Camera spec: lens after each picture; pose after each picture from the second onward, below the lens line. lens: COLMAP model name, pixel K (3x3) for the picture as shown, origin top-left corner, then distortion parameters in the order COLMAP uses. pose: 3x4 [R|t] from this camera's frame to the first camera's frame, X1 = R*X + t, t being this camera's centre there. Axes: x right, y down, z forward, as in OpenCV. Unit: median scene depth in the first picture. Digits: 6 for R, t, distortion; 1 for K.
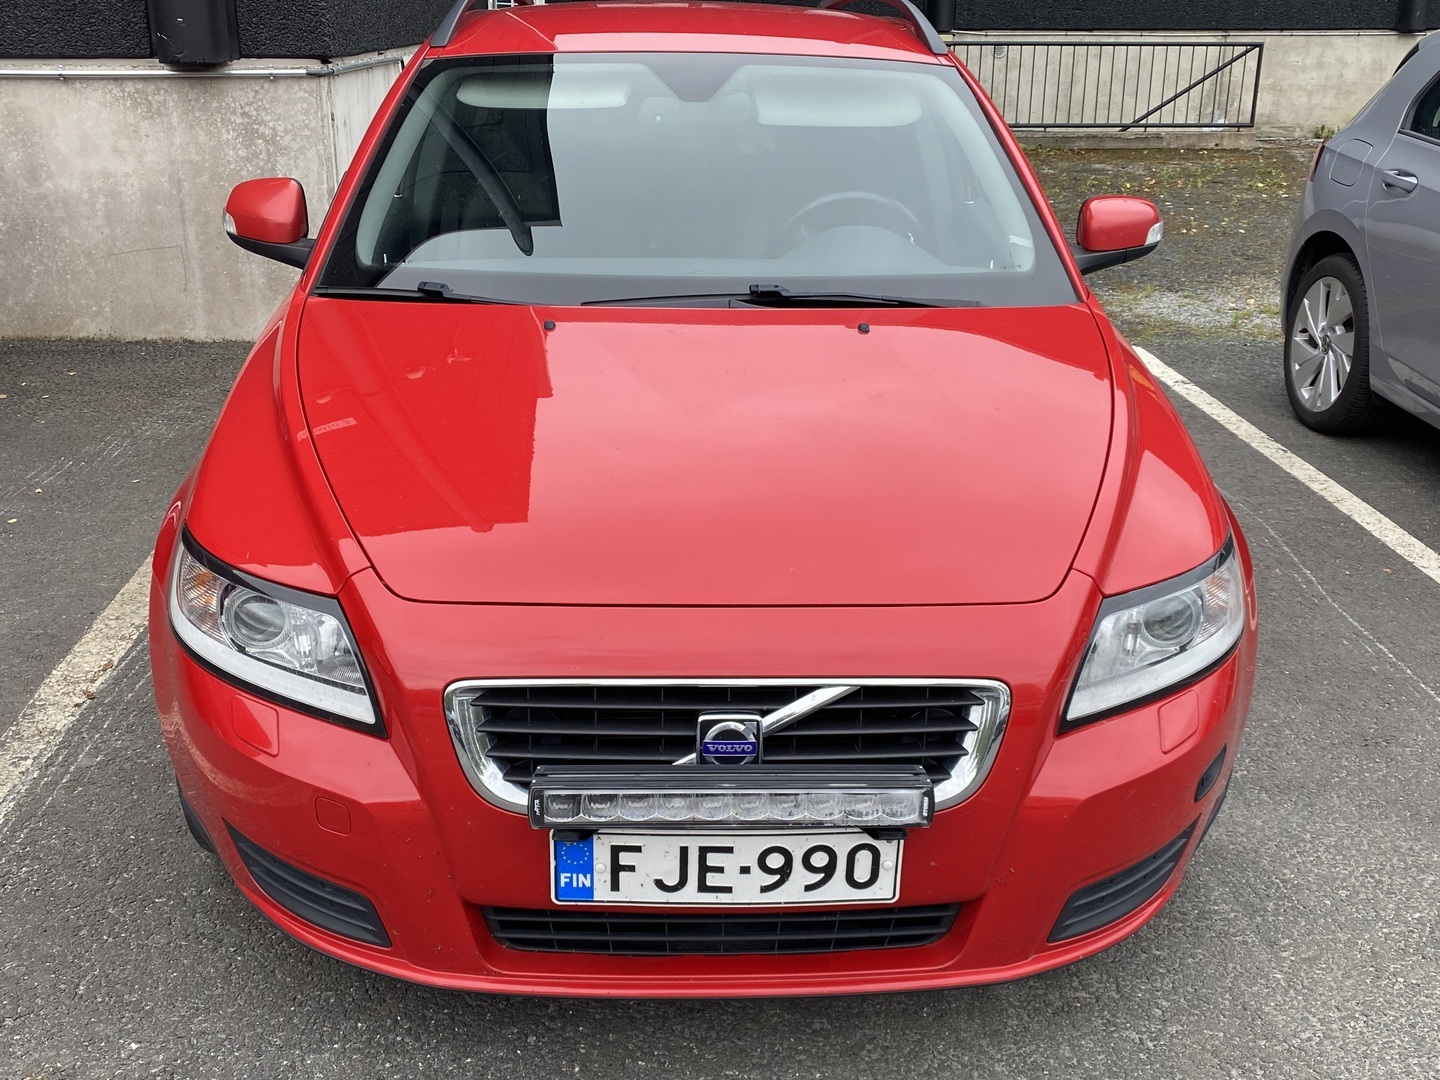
lens RADIAL K [[1516.3, 0, 720.0], [0, 1516.3, 540.0], [0, 0, 1]] dist [0.017038, 0.011554]
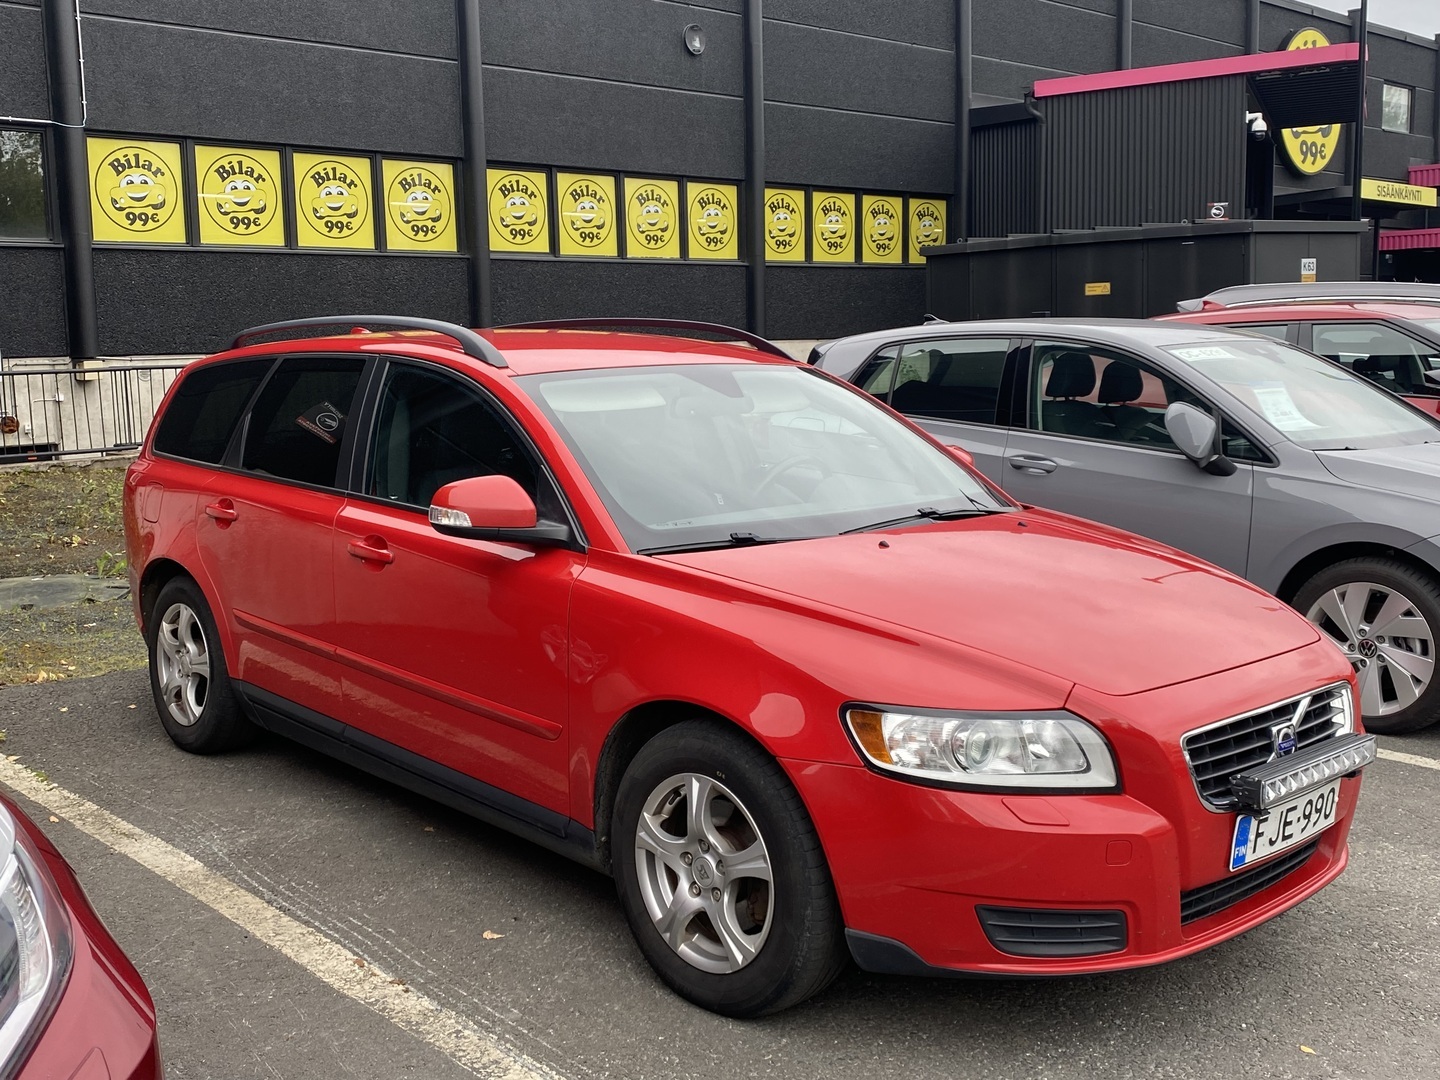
lens RADIAL K [[1516.3, 0, 720.0], [0, 1516.3, 540.0], [0, 0, 1]] dist [0.017038, 0.011554]
pose [[0.764762, -0.103347, 0.635971, -1.447367], [0.228473, 0.966410, -0.117697, -0.024863], [-0.602445, 0.235312, 0.762685, 0.044678]]
